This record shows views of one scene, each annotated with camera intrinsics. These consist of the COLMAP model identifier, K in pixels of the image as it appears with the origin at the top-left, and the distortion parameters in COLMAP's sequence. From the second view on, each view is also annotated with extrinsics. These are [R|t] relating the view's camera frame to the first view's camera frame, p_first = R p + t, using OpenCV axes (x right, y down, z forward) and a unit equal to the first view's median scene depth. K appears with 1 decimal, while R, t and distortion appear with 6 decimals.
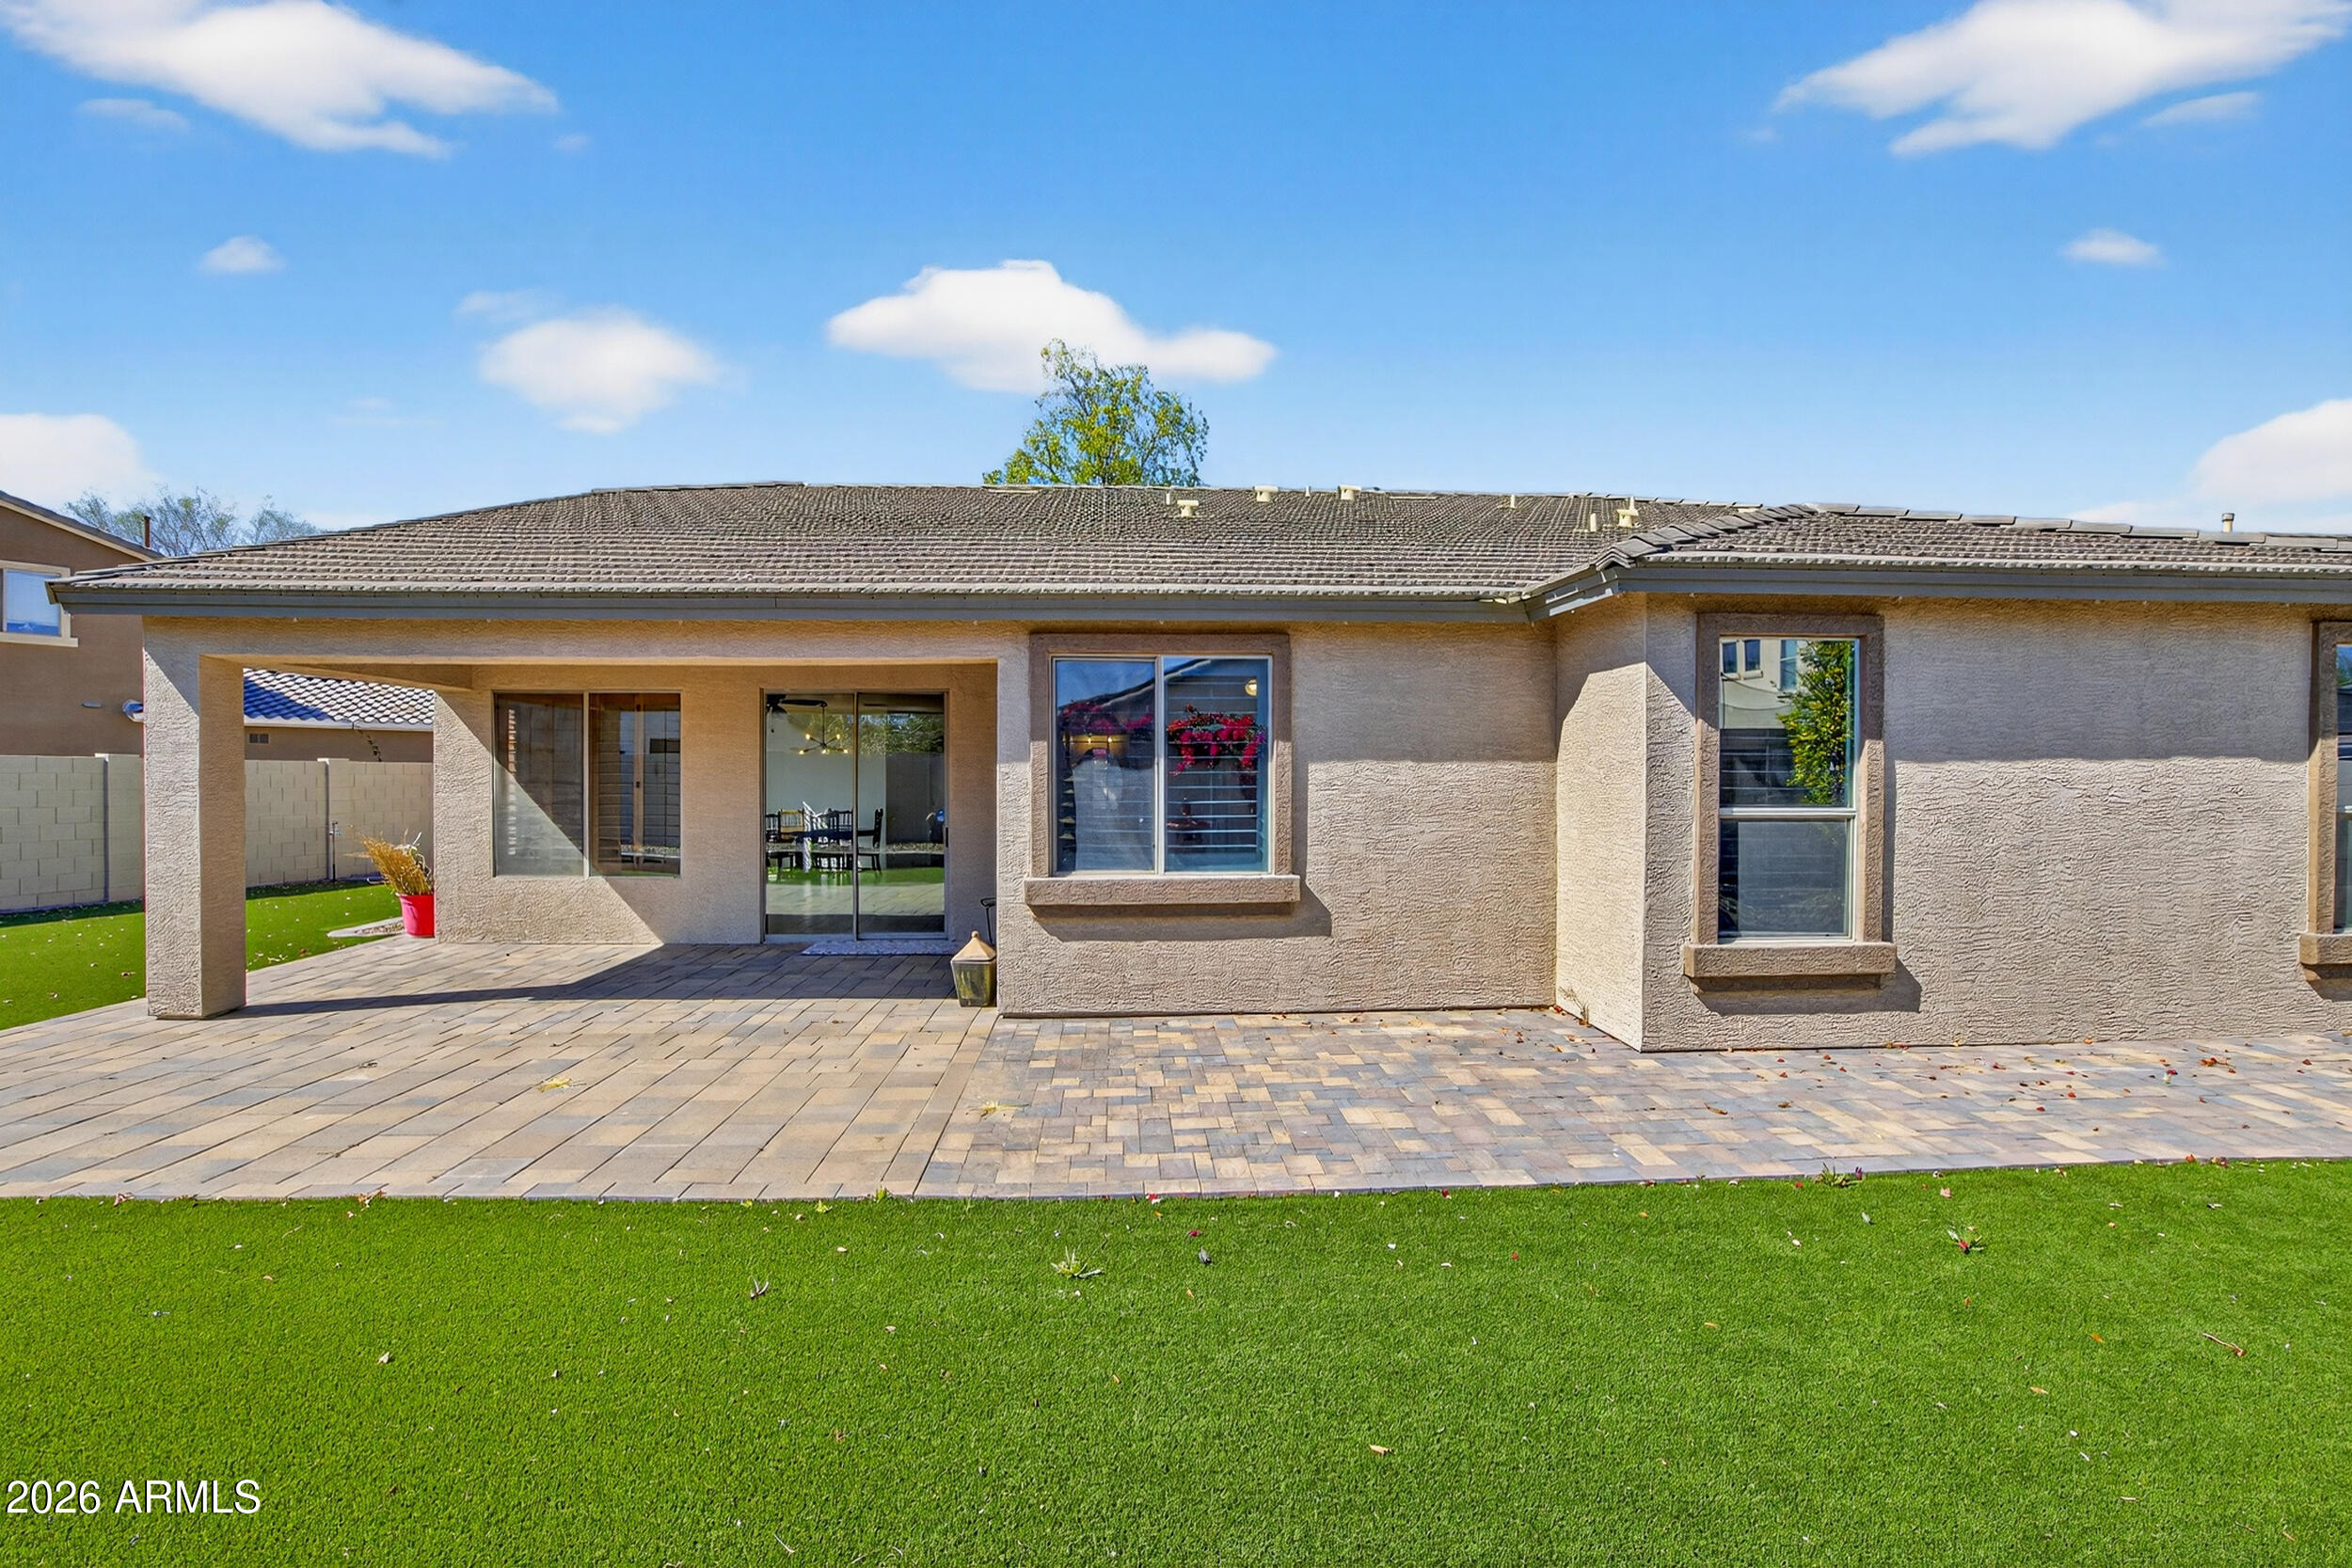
lens RADIAL K [[1091.2, 0, 1179.9], [0, 1091.2, 777.3], [0, 0, 1]] dist [-0.030085, 0.000871]
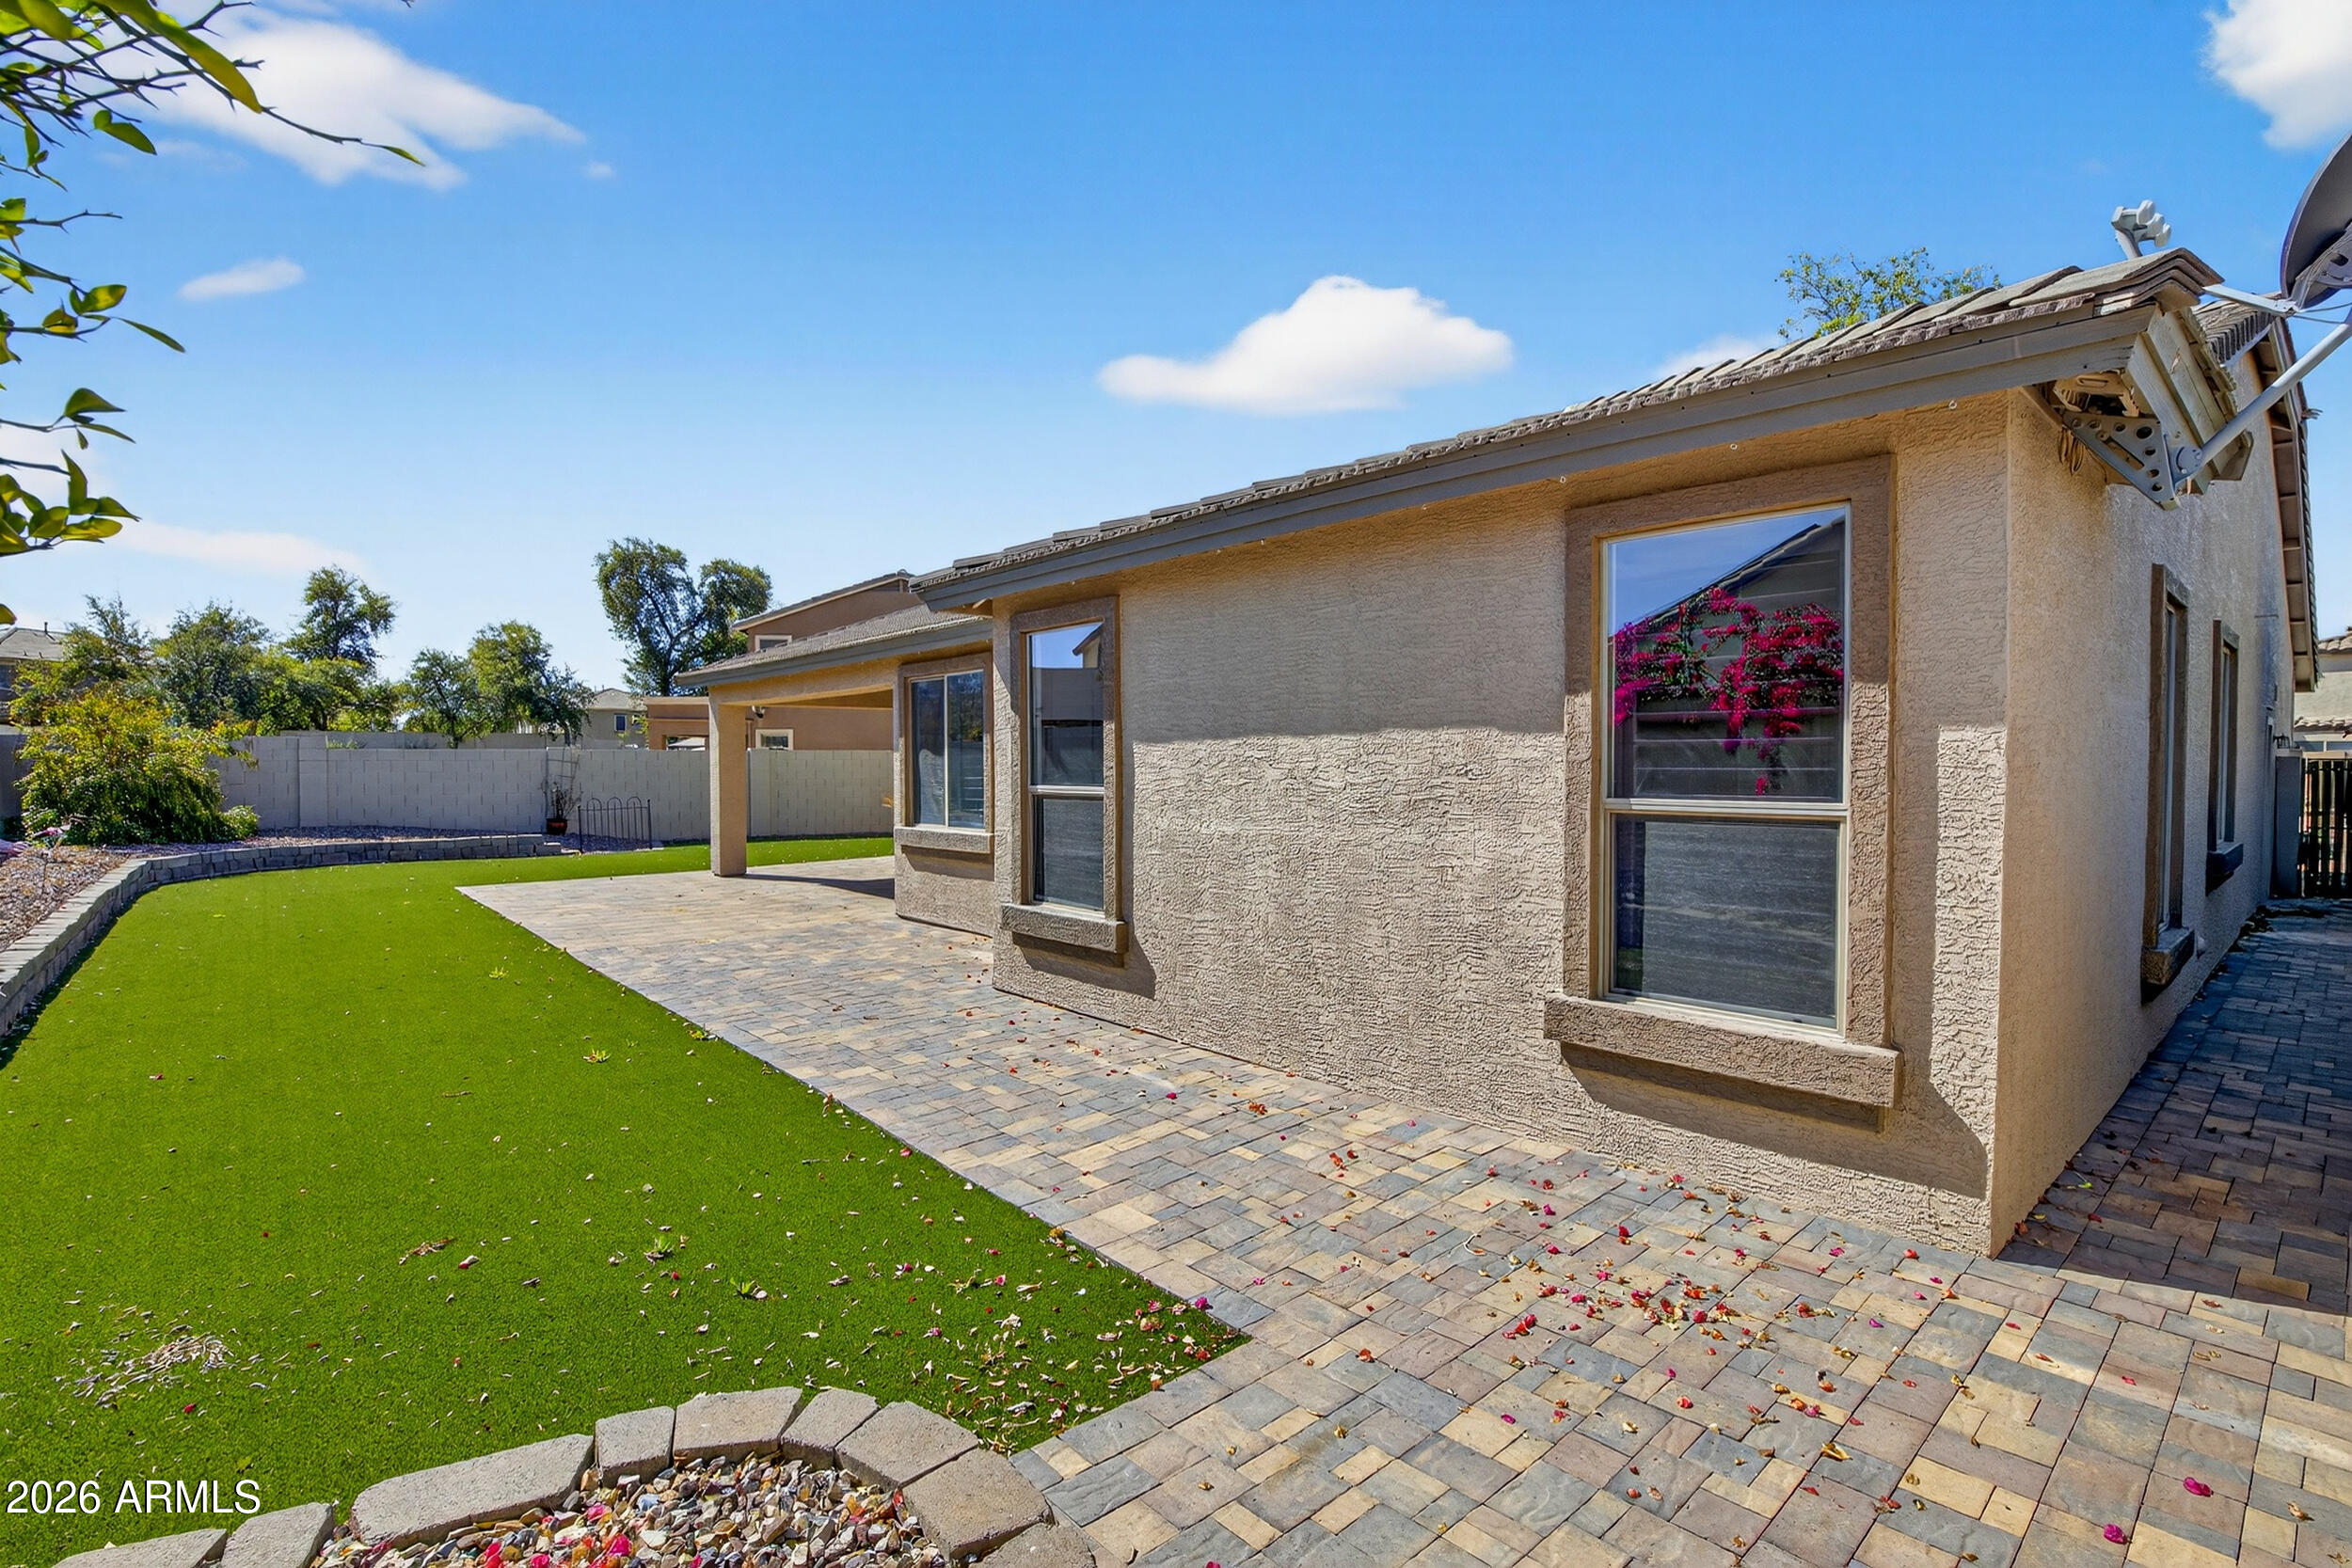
lens RADIAL K [[1091.2, 0, 1182.0], [0, 1091.2, 788.1], [0, 0, 1]] dist [-0.030085, 0.000871]
pose [[0.617261, 0.015794, -0.786600, 1.304867], [-0.000635, 0.999808, 0.019576, 0.007519], [0.786758, -0.011584, 0.617153, 0.369339]]
